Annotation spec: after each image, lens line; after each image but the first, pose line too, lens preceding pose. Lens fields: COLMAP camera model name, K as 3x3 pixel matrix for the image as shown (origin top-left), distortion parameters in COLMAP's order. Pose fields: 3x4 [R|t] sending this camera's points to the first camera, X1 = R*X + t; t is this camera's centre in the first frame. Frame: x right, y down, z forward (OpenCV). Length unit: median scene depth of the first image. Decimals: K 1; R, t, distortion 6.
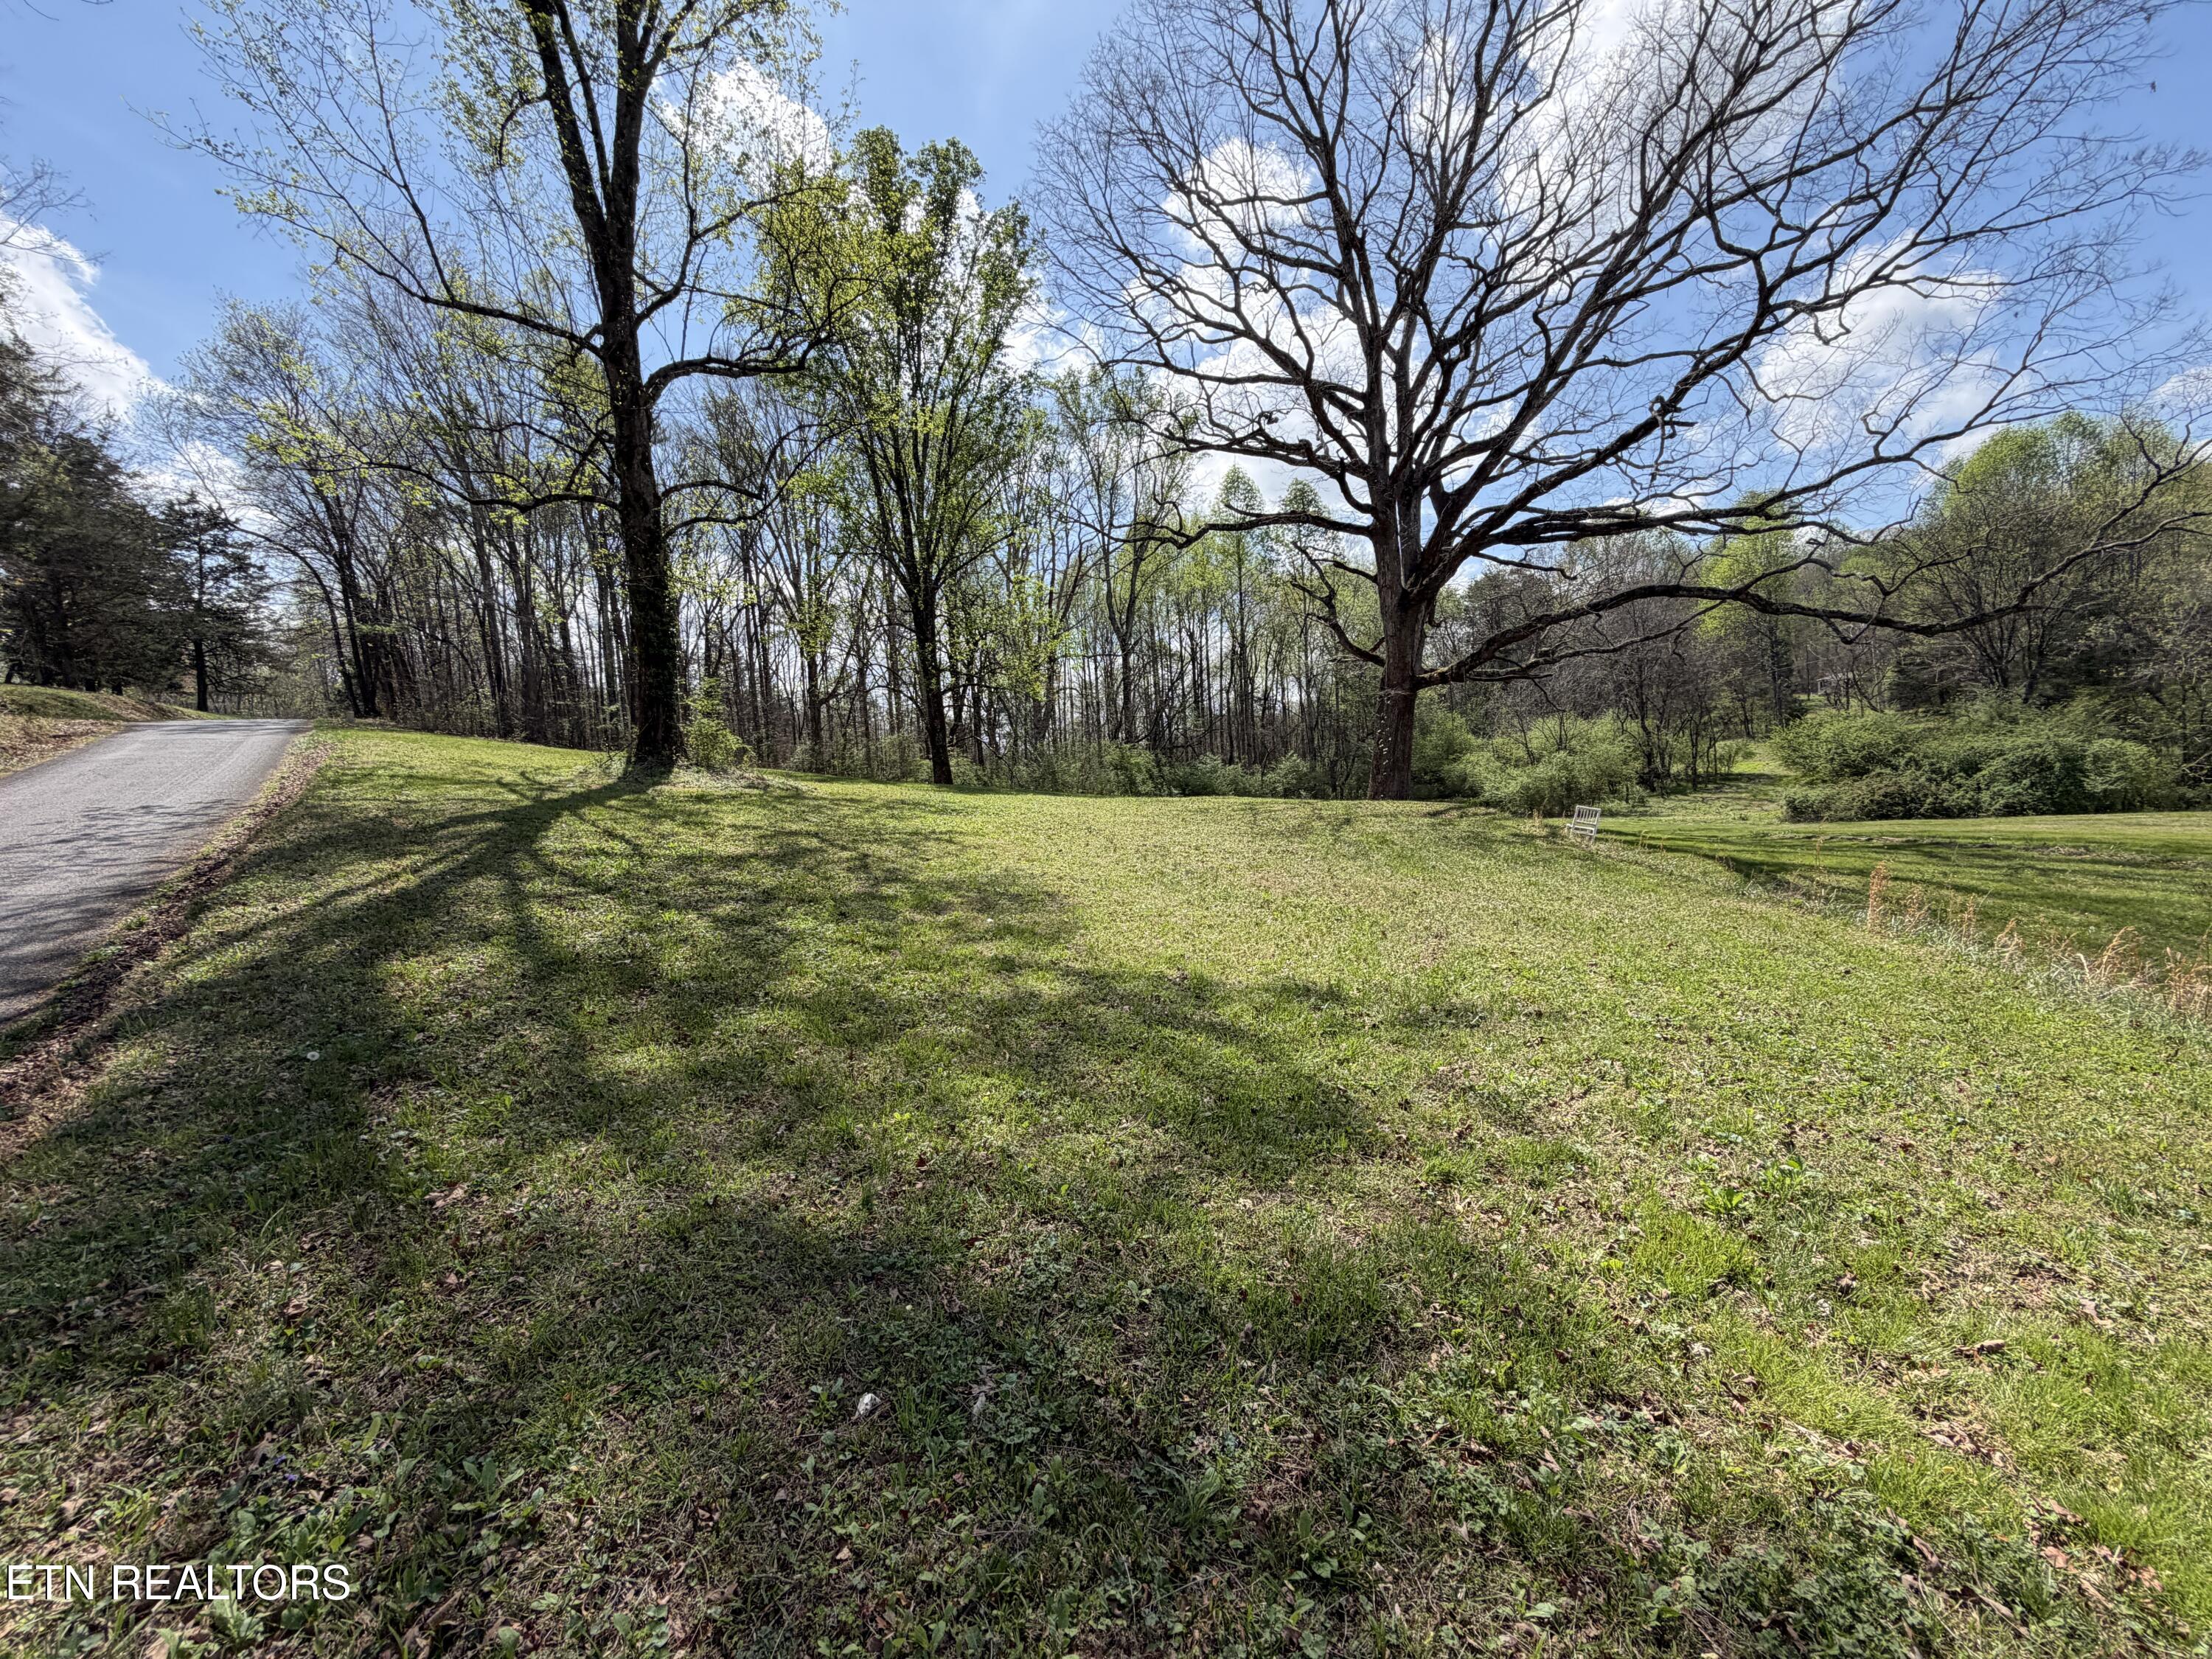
lens RADIAL K [[883.1, 0, 1096.1], [0, 883.1, 828.3], [0, 0, 1]] dist [-0.001698, 0.000598]
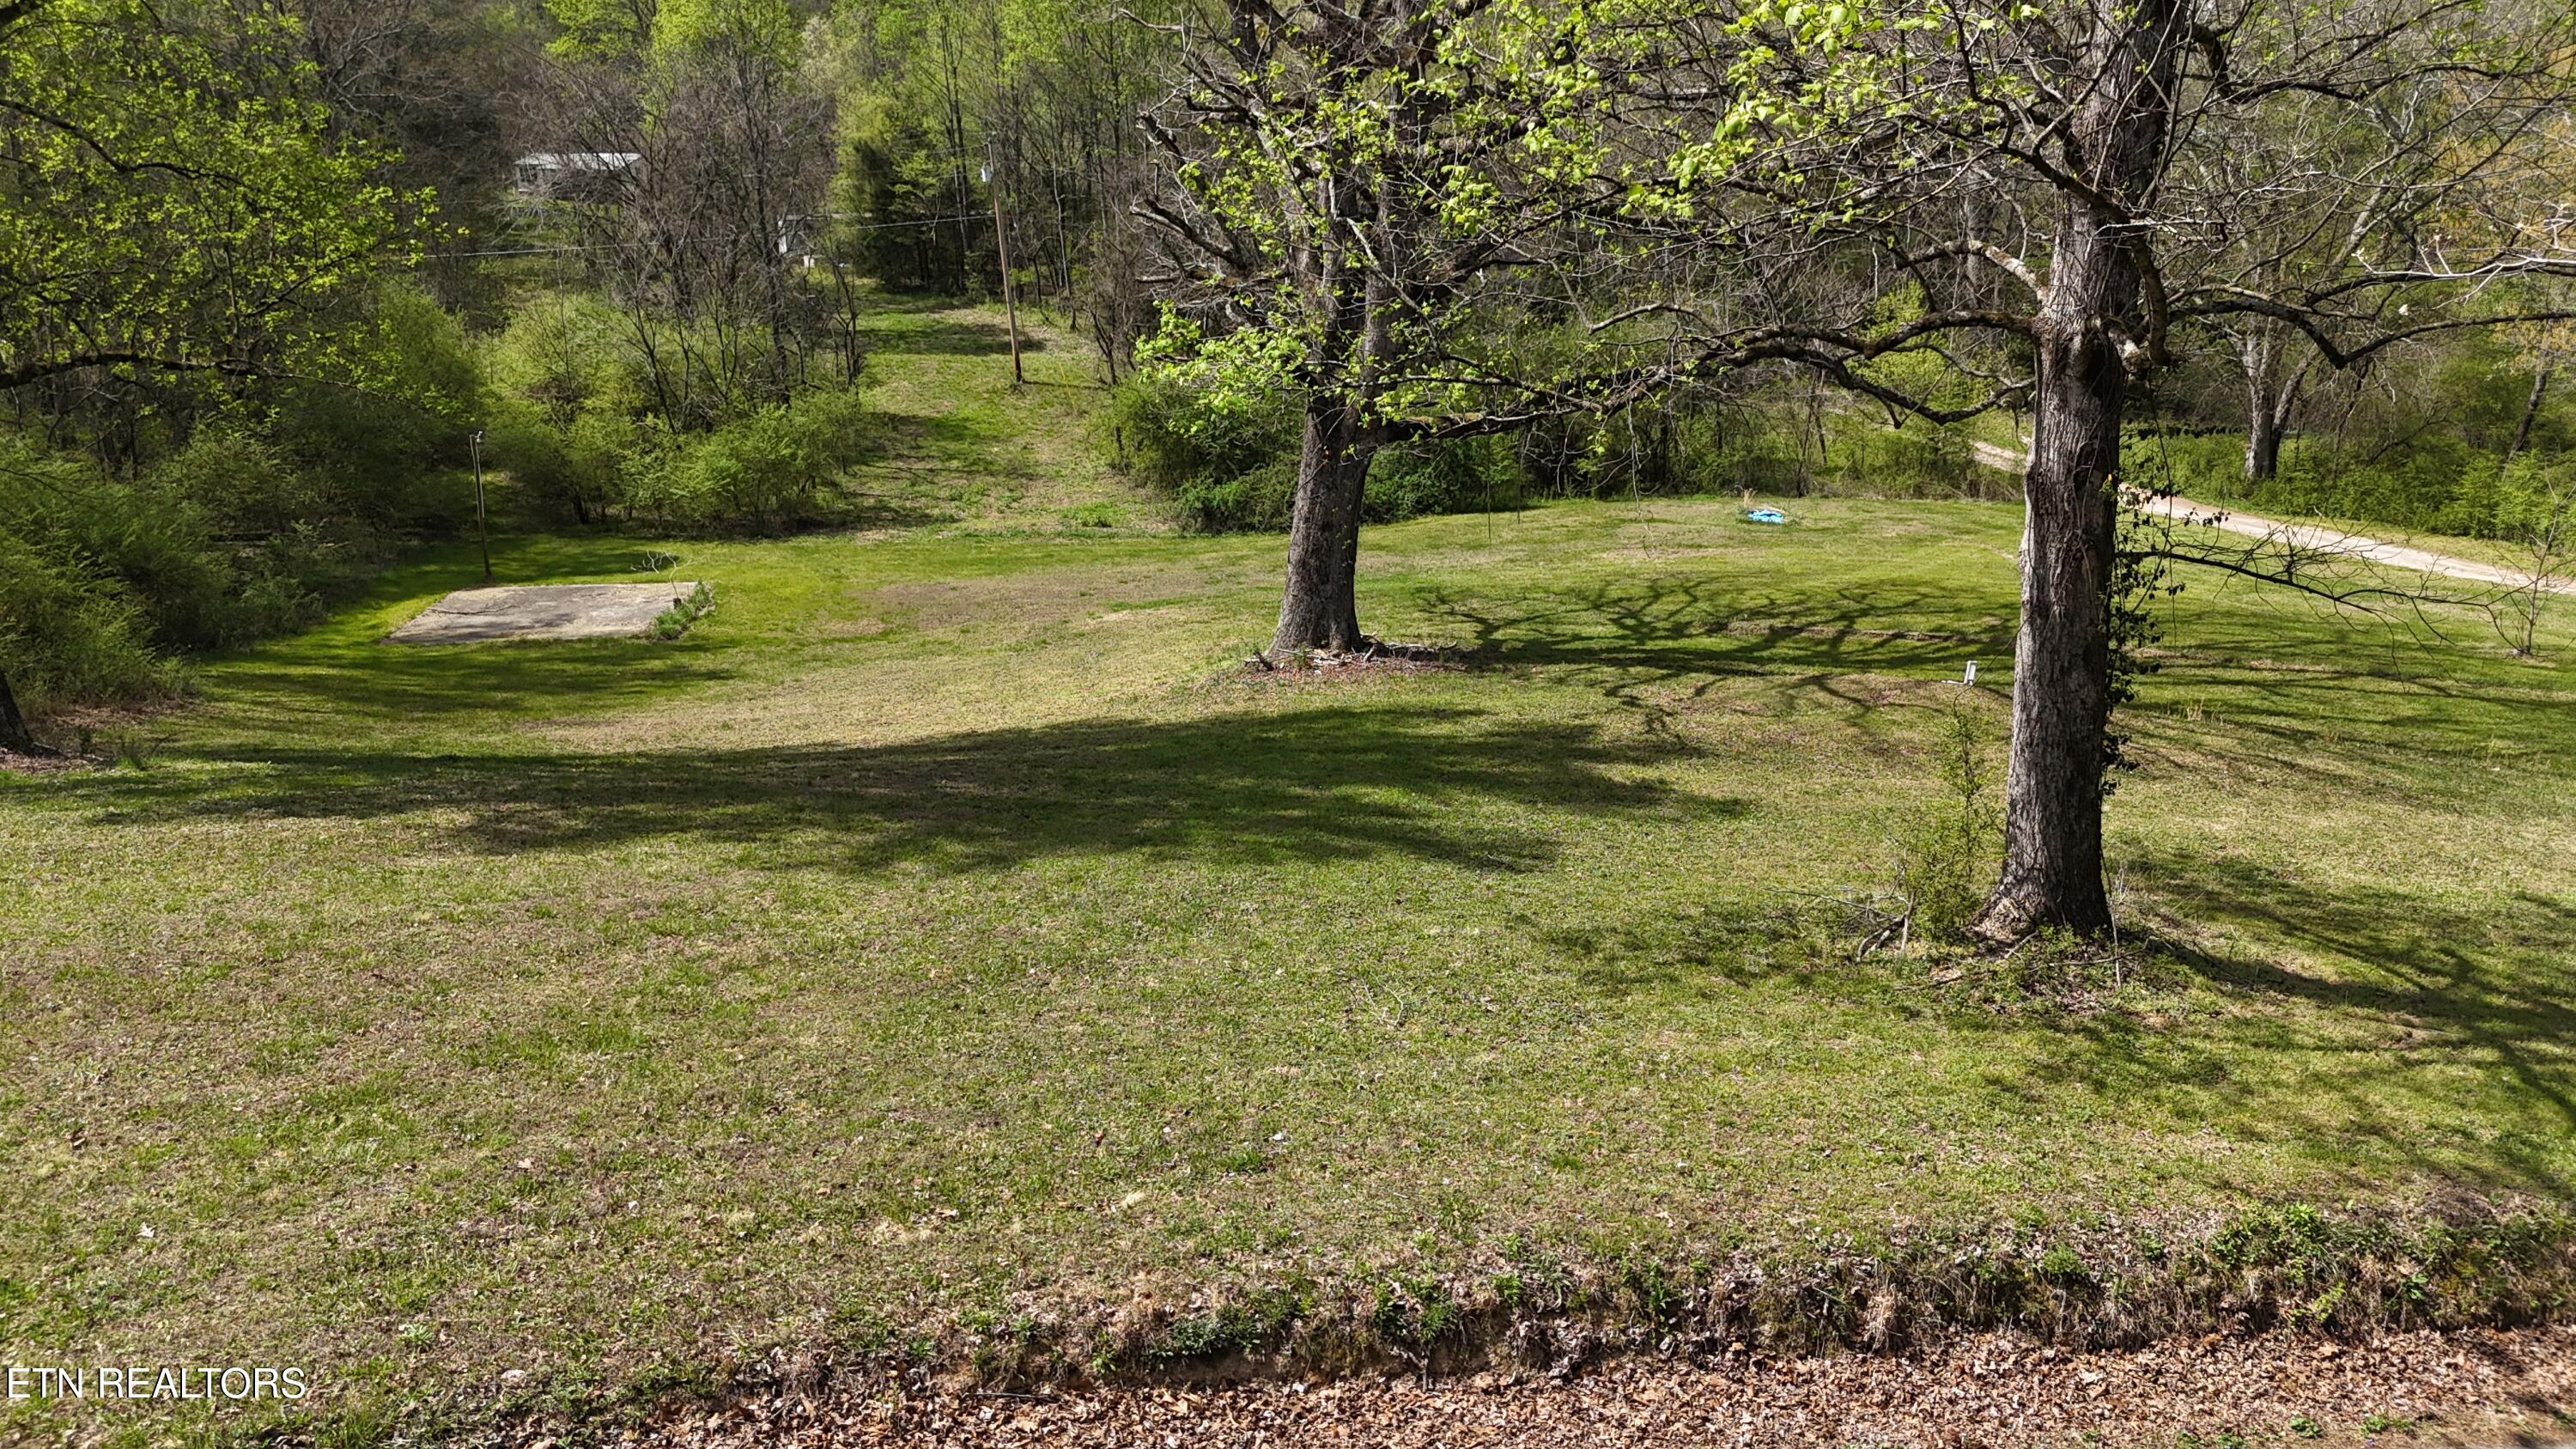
lens RADIAL K [[1883.3, 0, 1269.3], [0, 1883.3, 725.0], [0, 0, 1]] dist [0.053046, -0.046298]
pose [[0.358737, -0.198858, 0.912011, -0.823473], [0.040596, 0.979443, 0.197593, -0.212635], [-0.932556, -0.033860, 0.359435, 0.584989]]
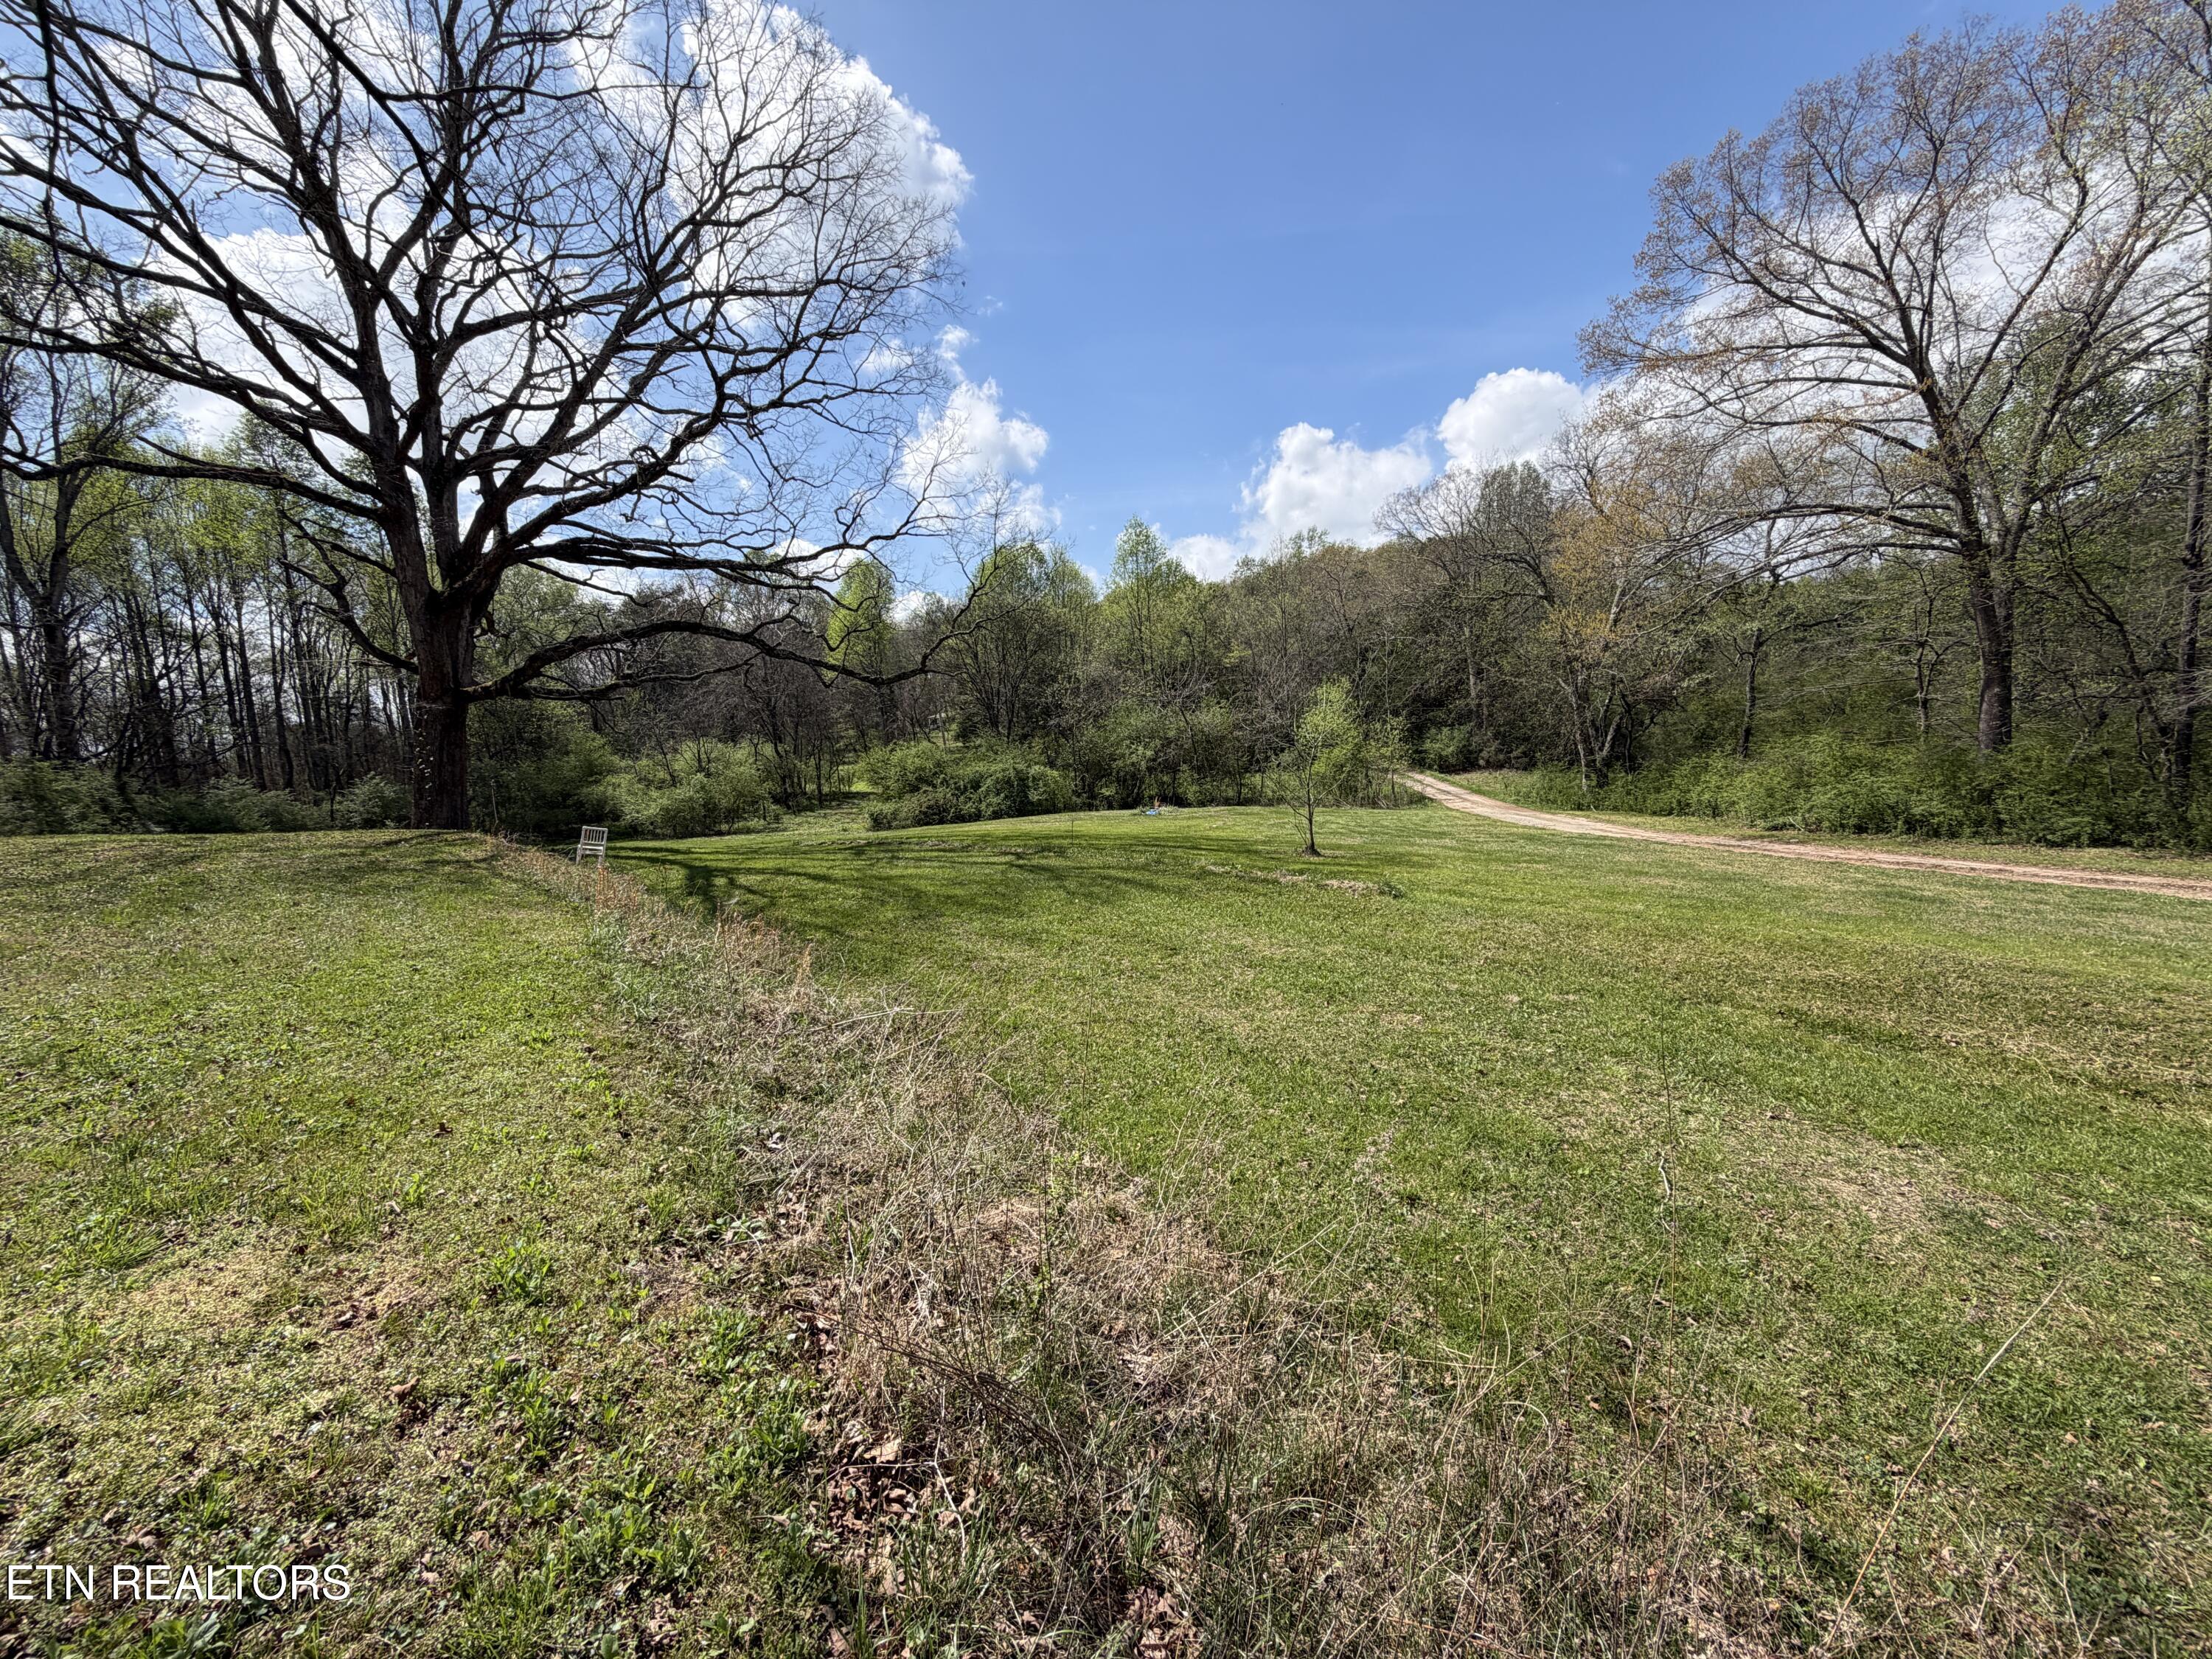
lens RADIAL K [[883.1, 0, 1109.1], [0, 883.1, 835.5], [0, 0, 1]] dist [-0.001698, 0.000598]
pose [[0.651285, -0.051838, 0.757061, 0.099765], [0.064433, 0.997839, 0.012894, 0.006261], [-0.756093, 0.040382, 0.653217, -0.072756]]
